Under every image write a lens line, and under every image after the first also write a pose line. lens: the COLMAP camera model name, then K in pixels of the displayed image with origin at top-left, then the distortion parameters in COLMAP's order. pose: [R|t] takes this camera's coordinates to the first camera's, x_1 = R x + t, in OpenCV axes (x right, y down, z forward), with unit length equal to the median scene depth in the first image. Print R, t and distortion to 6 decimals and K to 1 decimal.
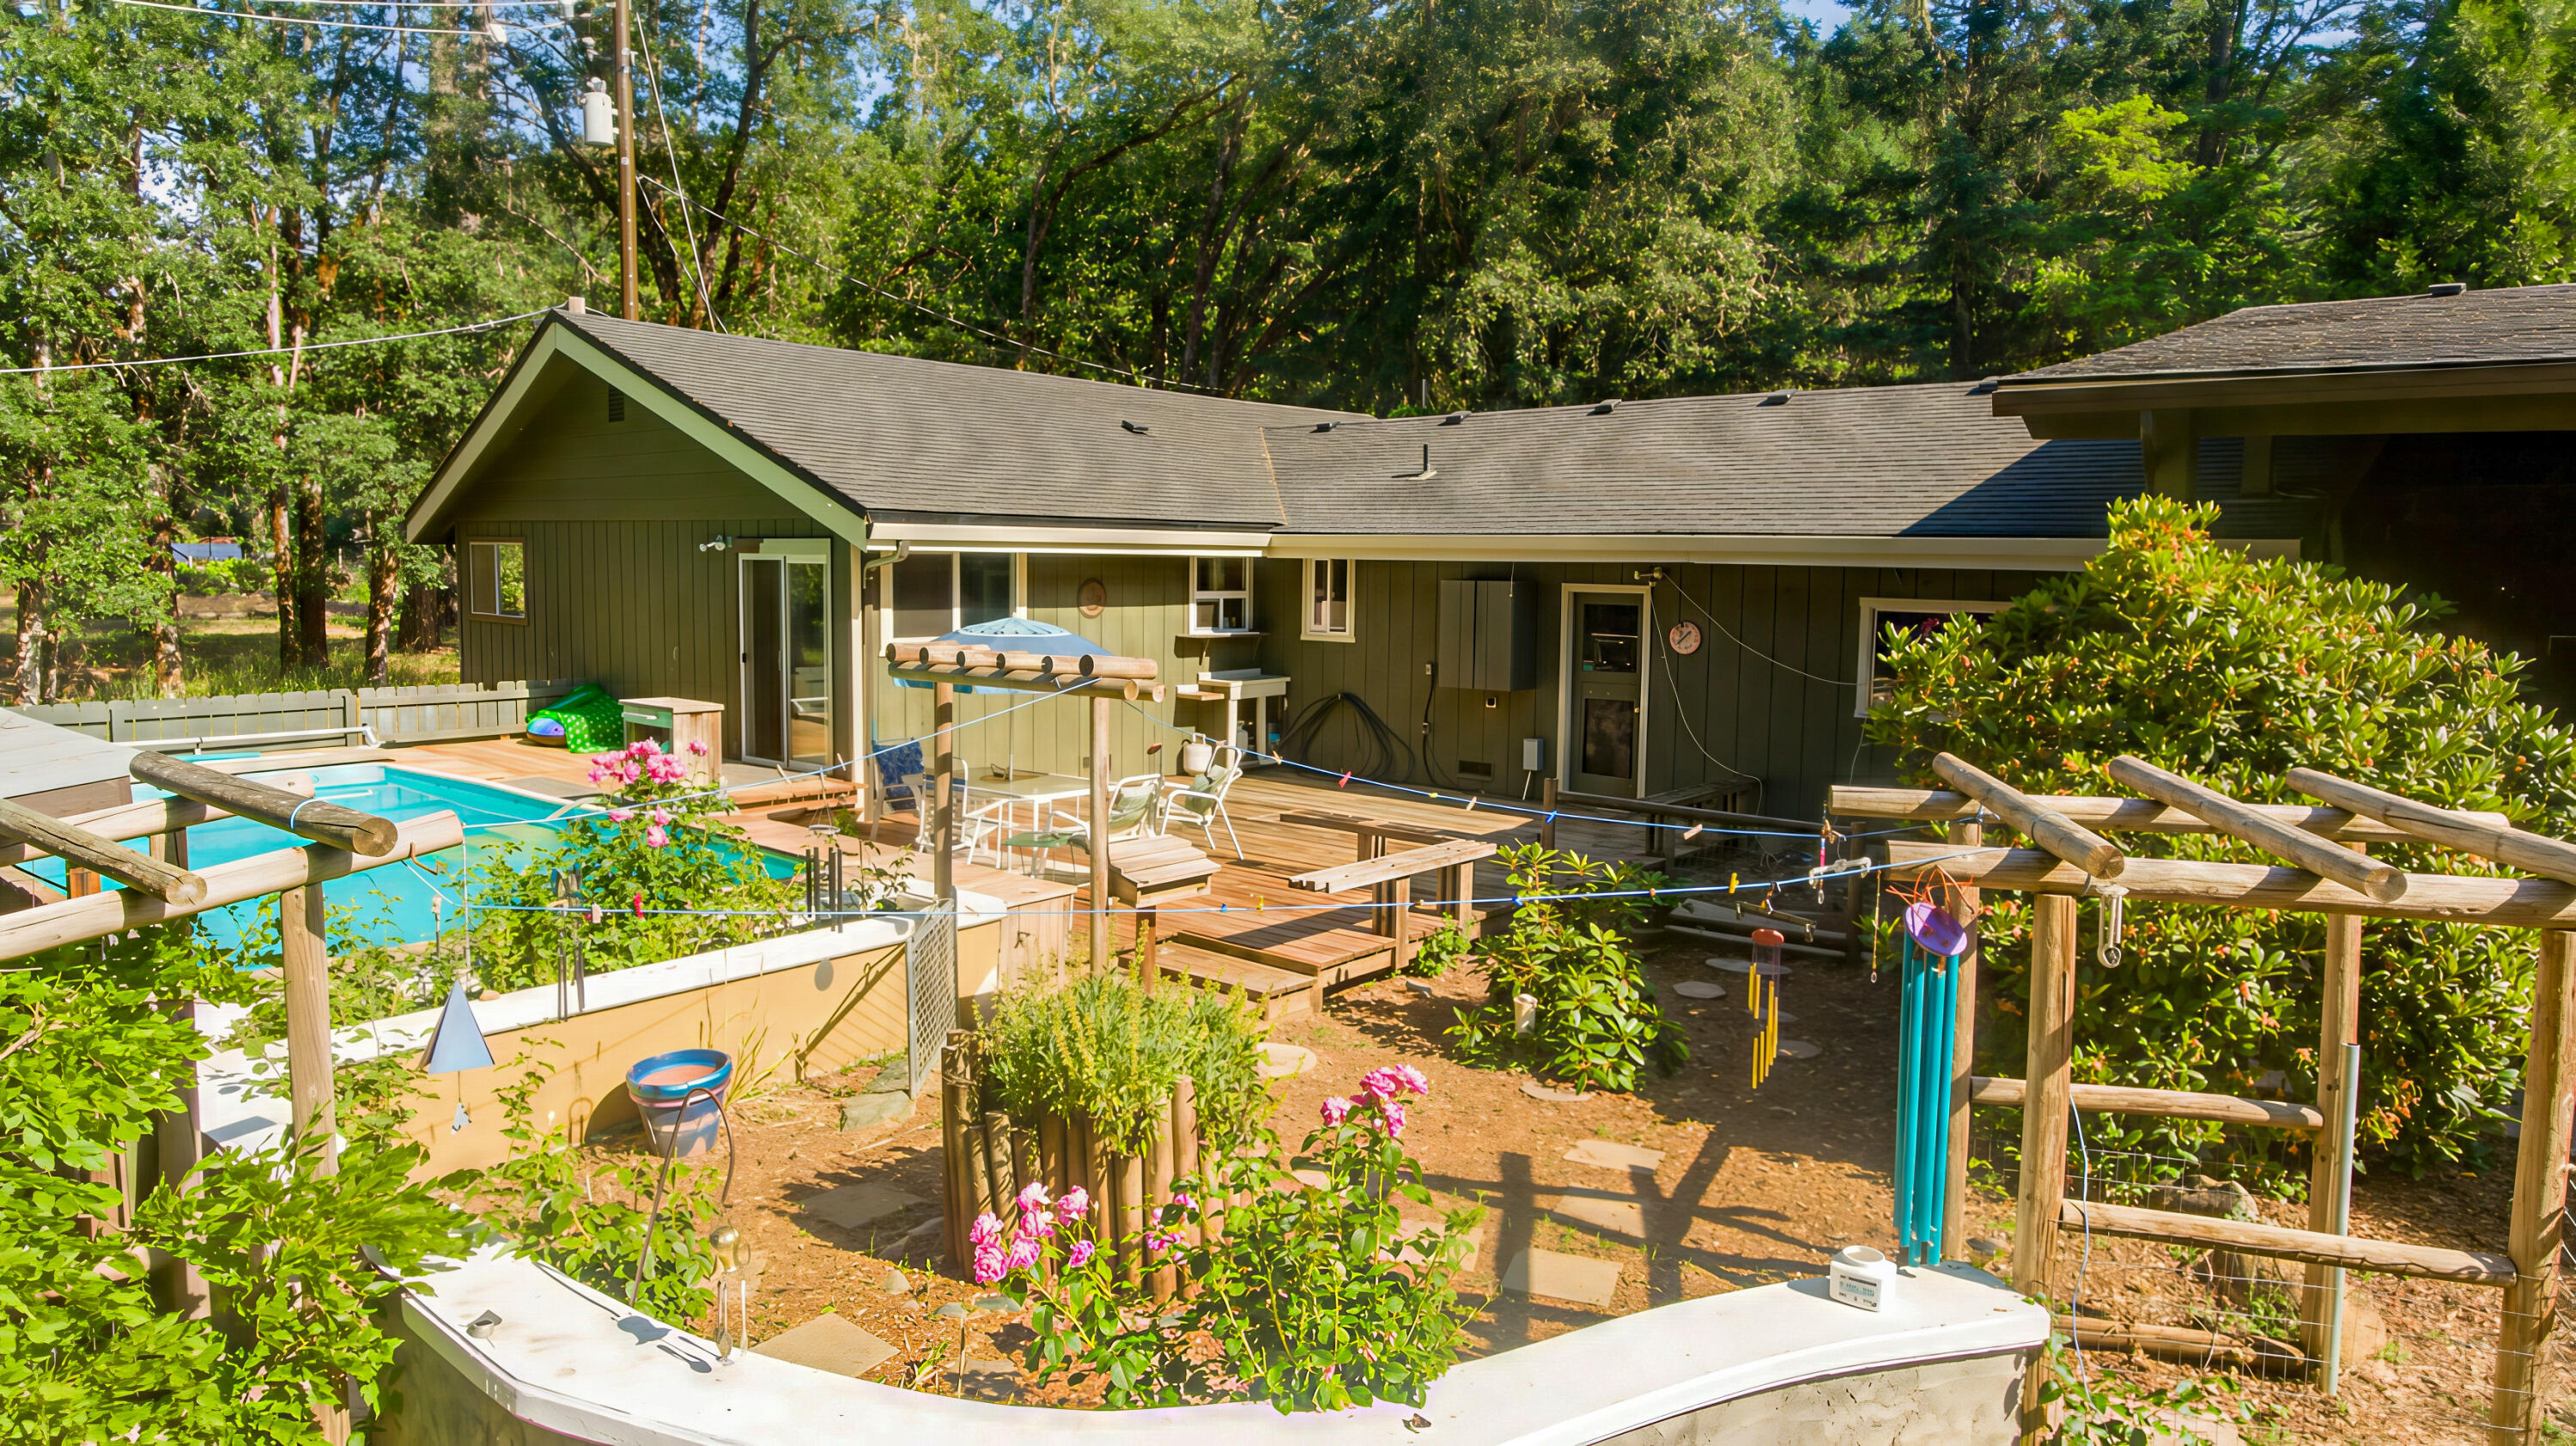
lens RADIAL K [[1524.4, 0, 1278.8], [0, 1524.4, 703.4], [0, 0, 1]] dist [-0.005153, -0.000787]
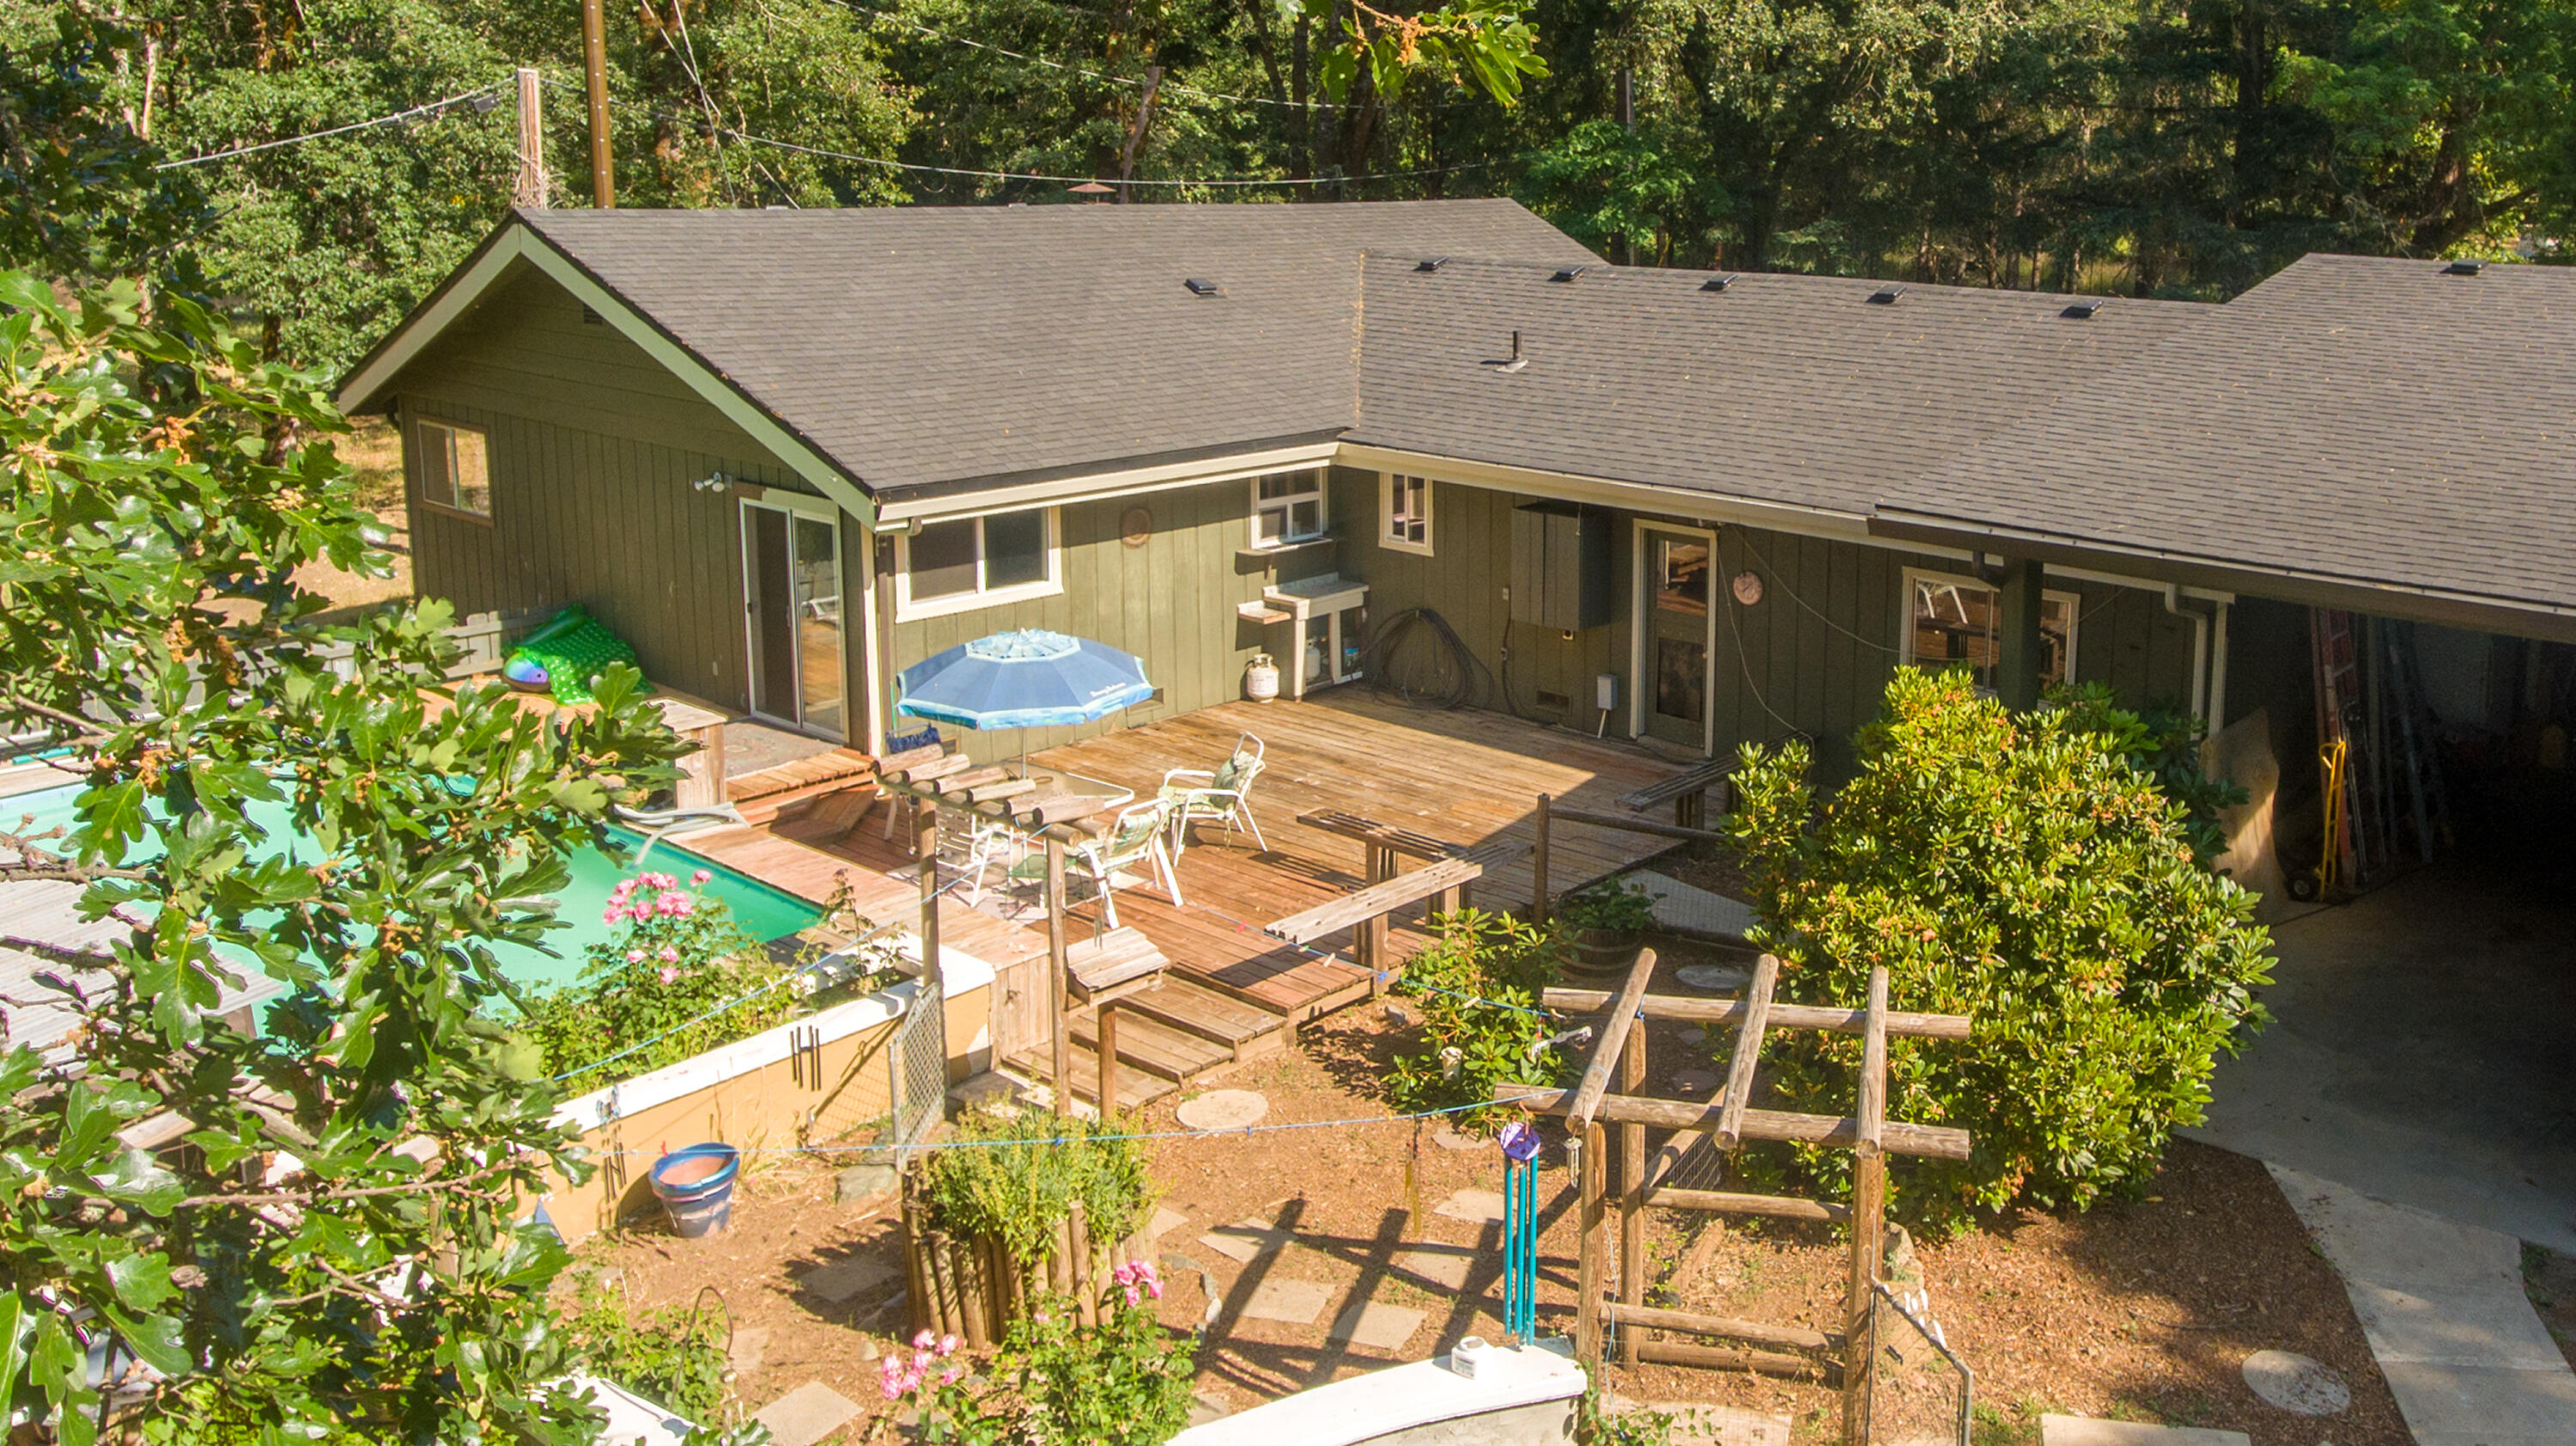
lens RADIAL K [[2093.0, 0, 1673.8], [0, 2093.0, 500.9], [0, 0, 1]] dist [0.040111, -0.050569]
pose [[0.997604, -0.008565, 0.068652, 0.184710], [0.003909, 0.997700, 0.067672, -0.270317], [-0.069074, -0.067241, 0.995343, -0.465716]]
